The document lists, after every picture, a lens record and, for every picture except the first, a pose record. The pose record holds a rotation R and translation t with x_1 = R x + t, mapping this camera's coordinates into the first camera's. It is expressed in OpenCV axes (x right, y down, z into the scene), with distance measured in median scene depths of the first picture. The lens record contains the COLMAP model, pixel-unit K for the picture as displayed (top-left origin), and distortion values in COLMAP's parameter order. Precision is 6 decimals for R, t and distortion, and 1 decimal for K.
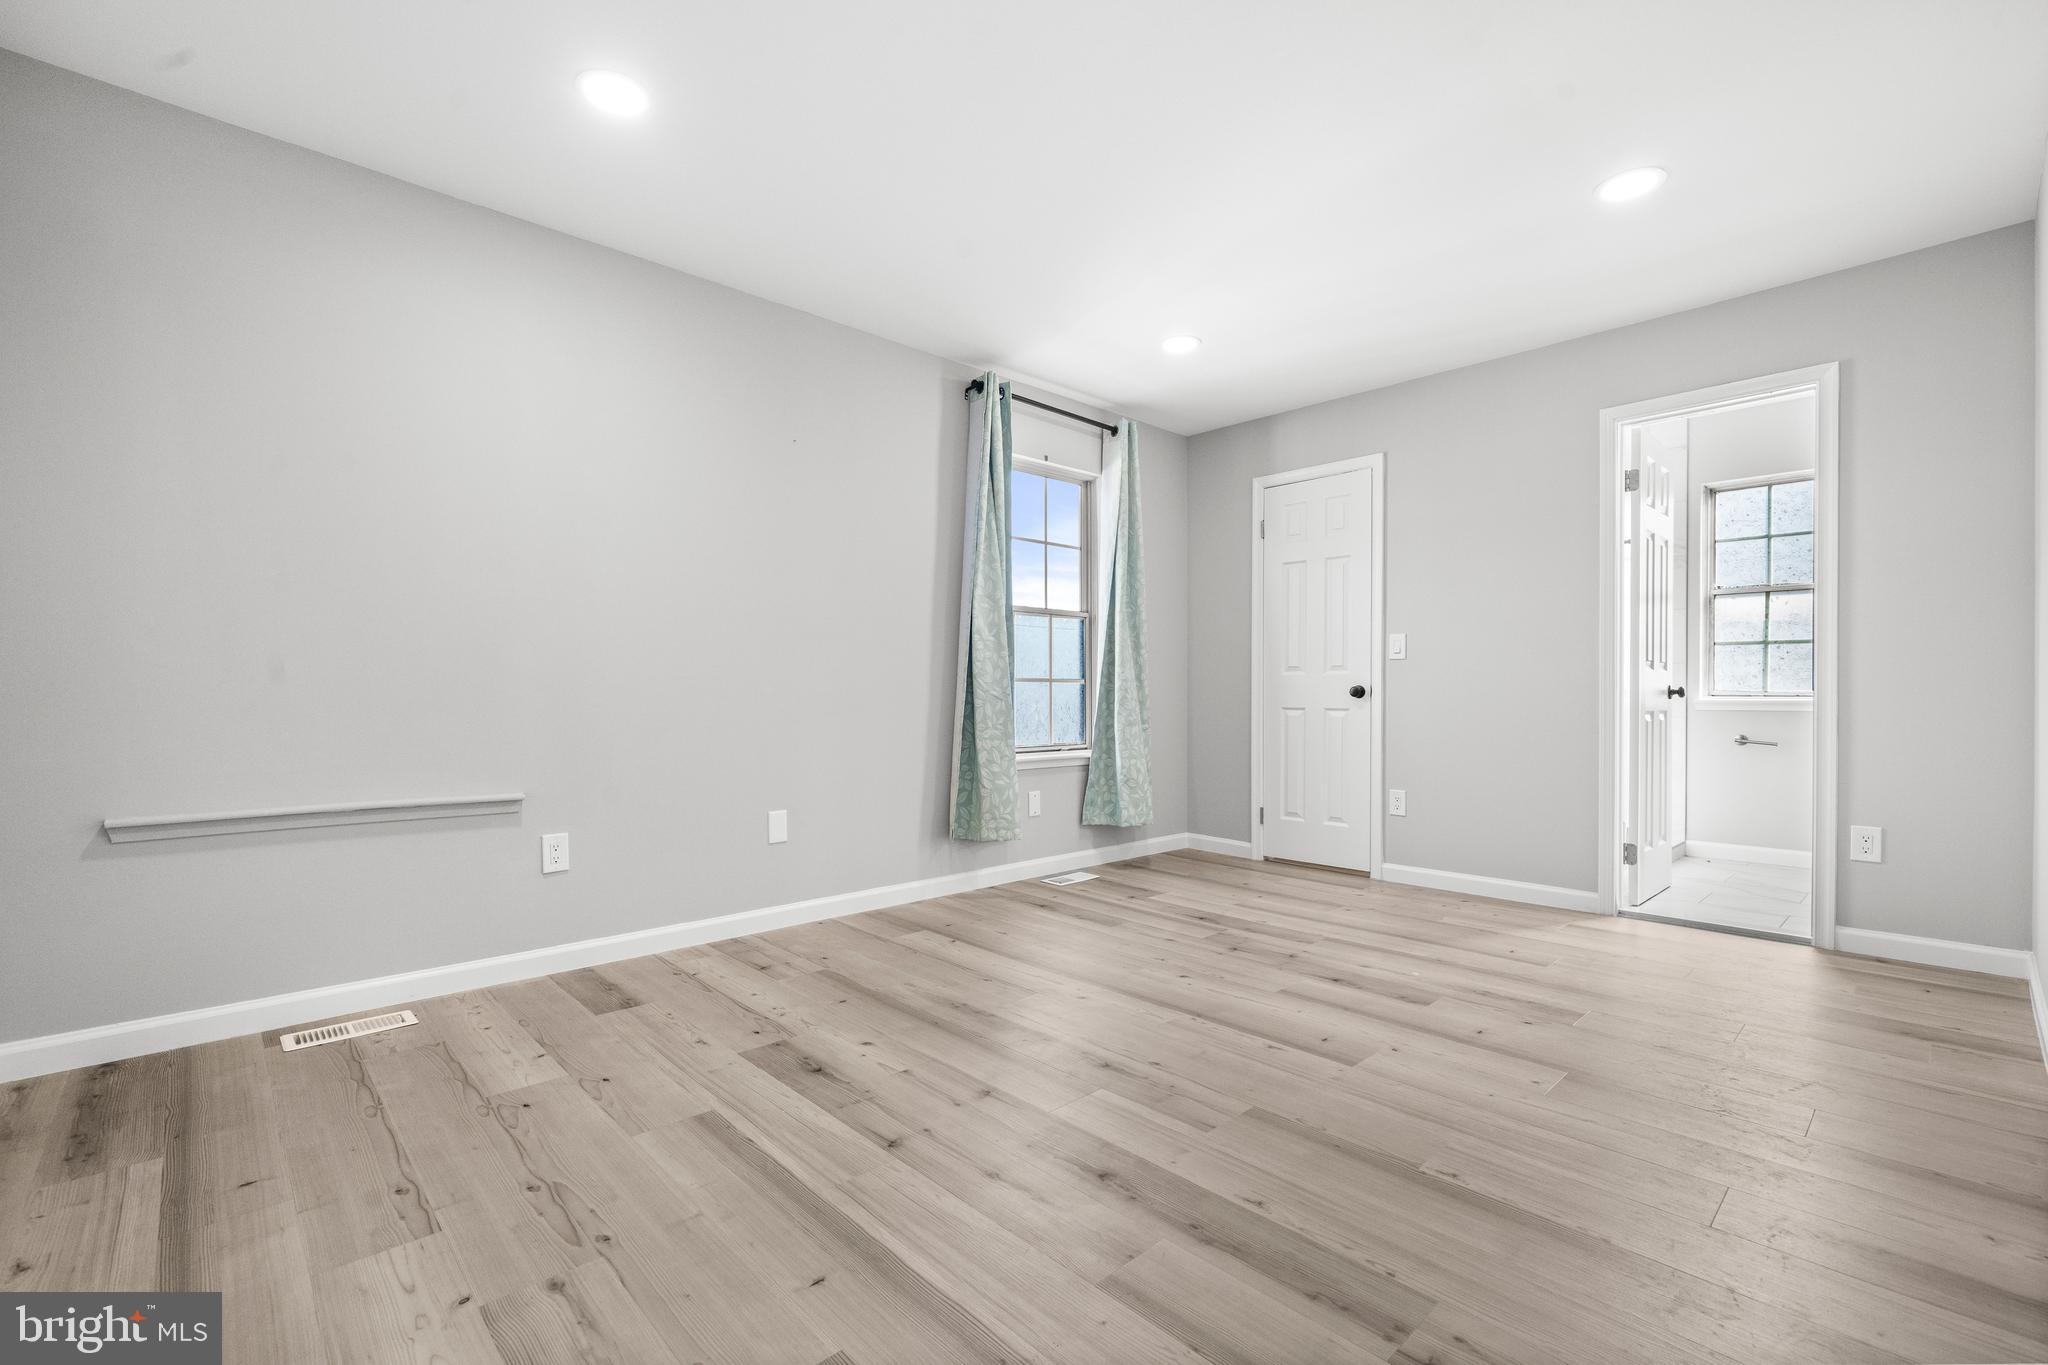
lens RADIAL K [[884.1, 0, 1024.0], [0, 884.1, 682.5], [0, 0, 1]] dist [0.000446, -0.000024]
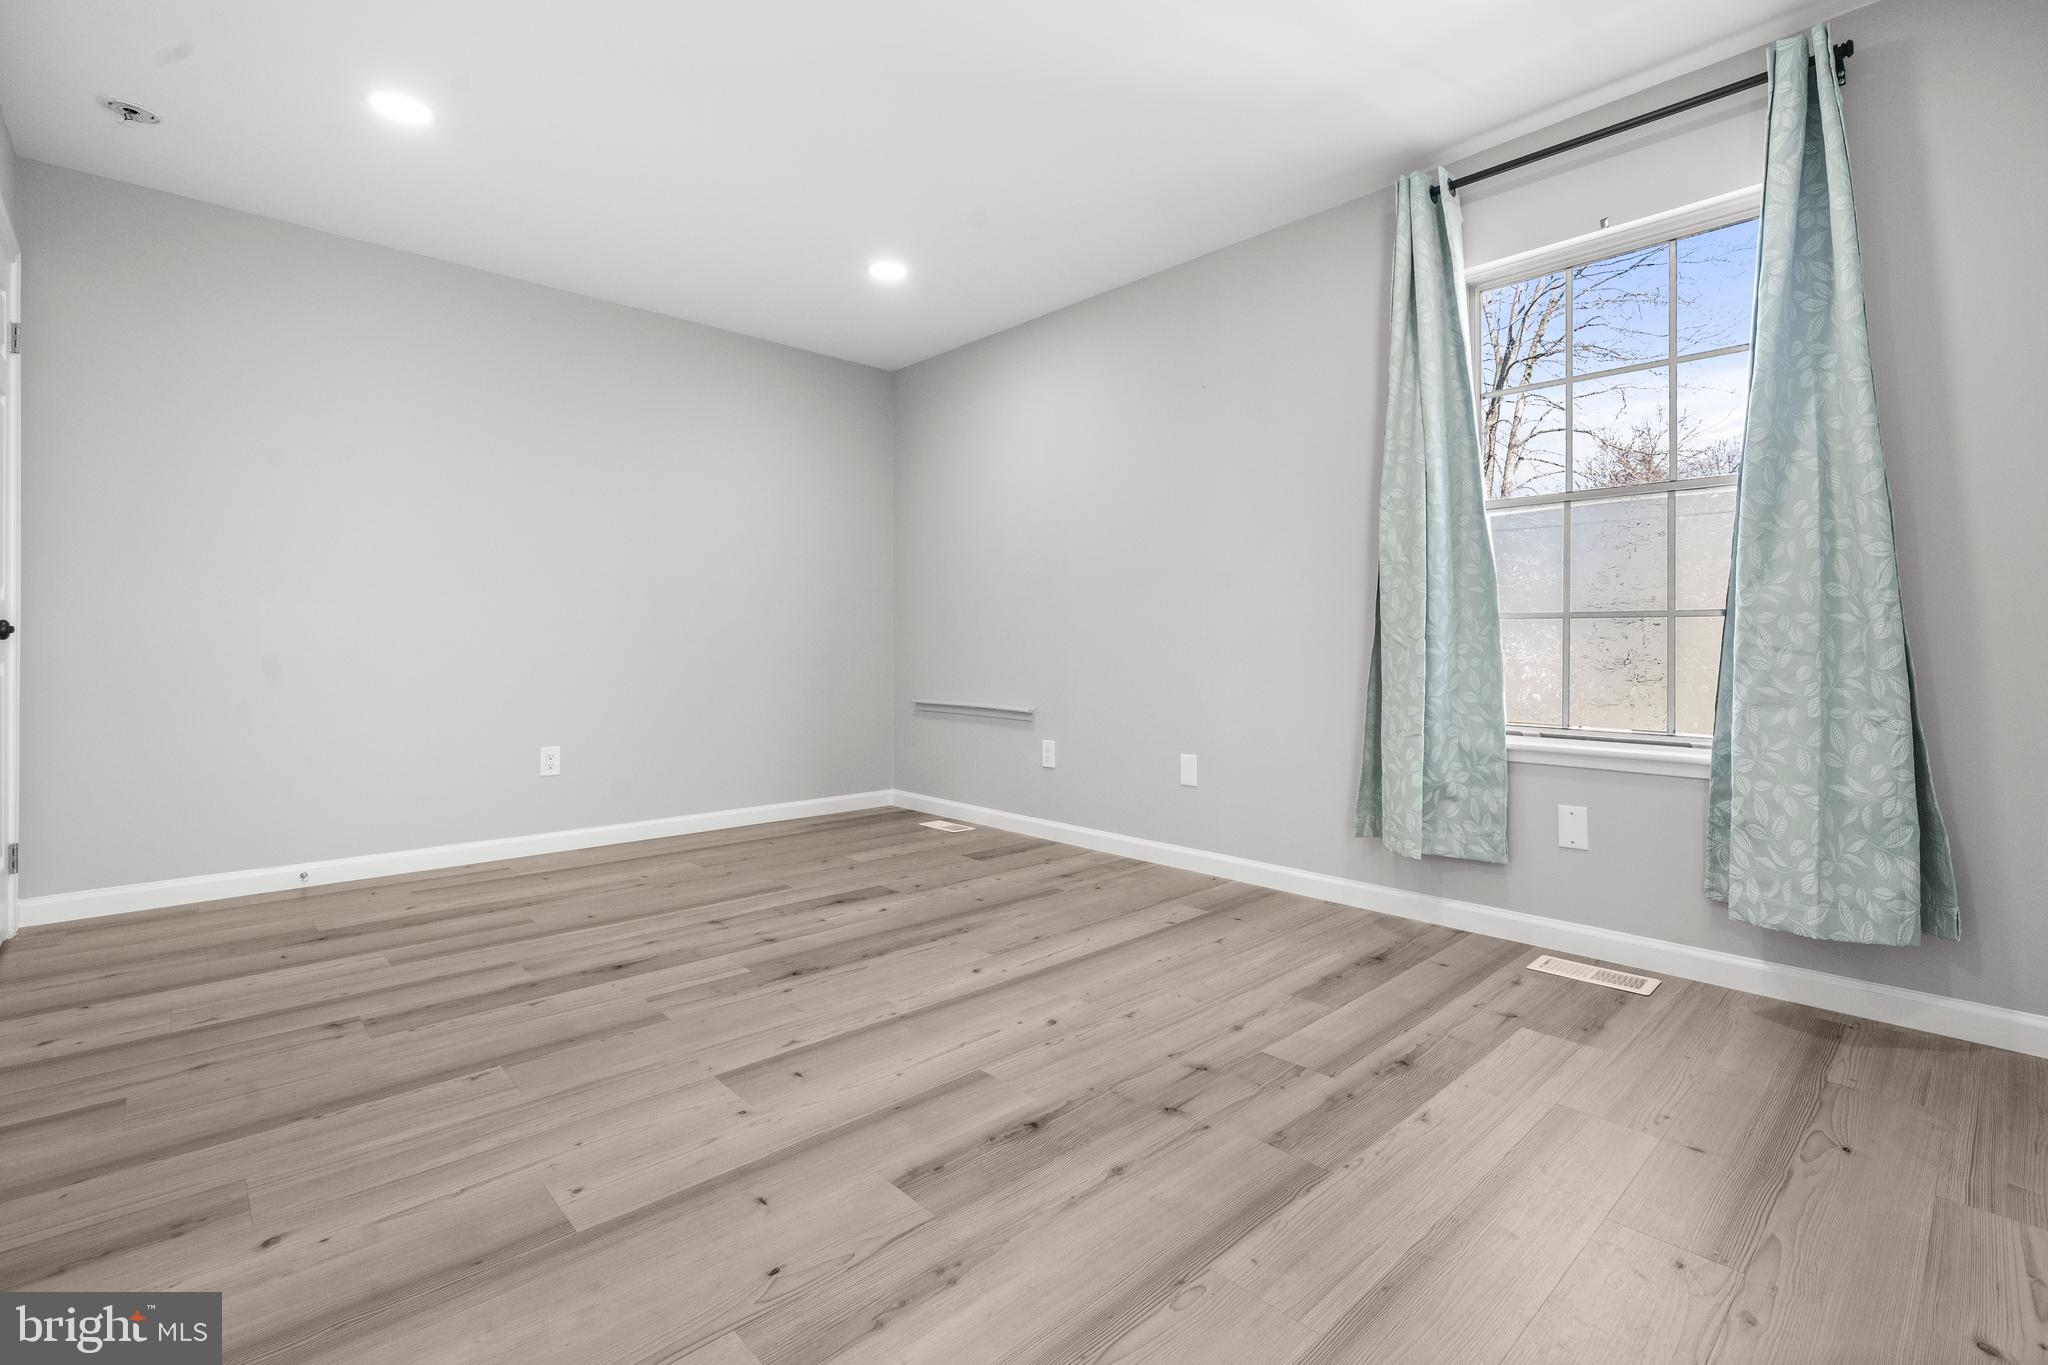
lens RADIAL K [[930.2, 0, 1044.1], [0, 930.2, 613.7], [0, 0, 1]] dist [-0.001200, -0.000018]
pose [[0.005075, -0.034826, -0.999381, 0.706061], [0.010811, 0.999337, -0.034769, 0.015464], [0.999929, -0.010628, 0.005448, 0.727975]]
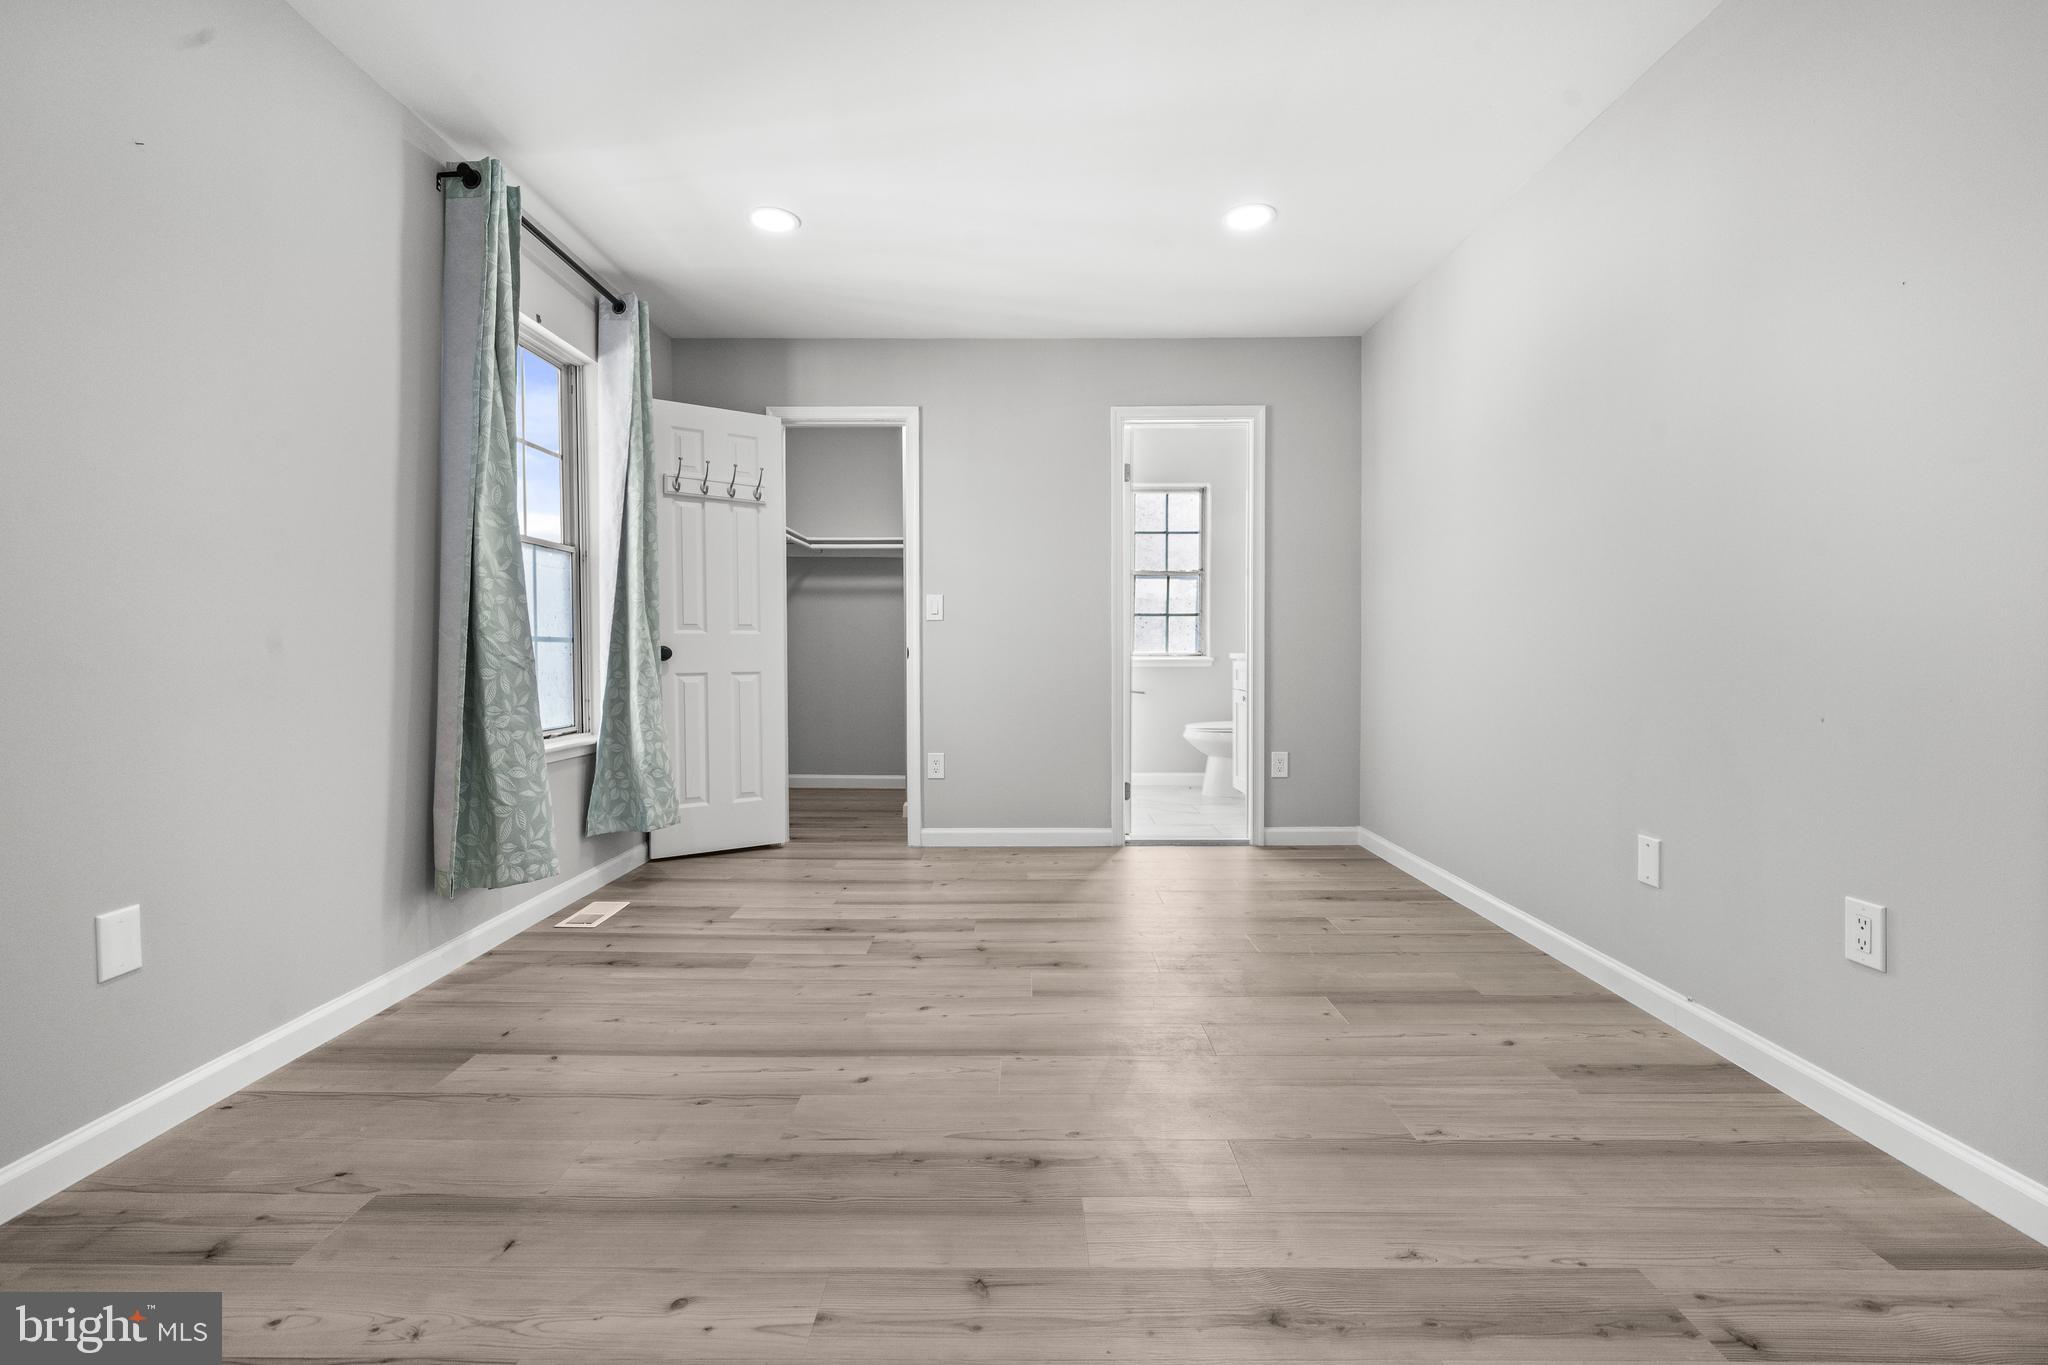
lens RADIAL K [[884.5, 0, 1018.2], [0, 884.5, 660.4], [0, 0, 1]] dist [0.000487, -0.000172]
pose [[0.692193, -0.009404, 0.721652, -0.250960], [-0.007021, 0.999780, 0.019762, -0.002296], [-0.721679, -0.018746, 0.691974, 0.280042]]
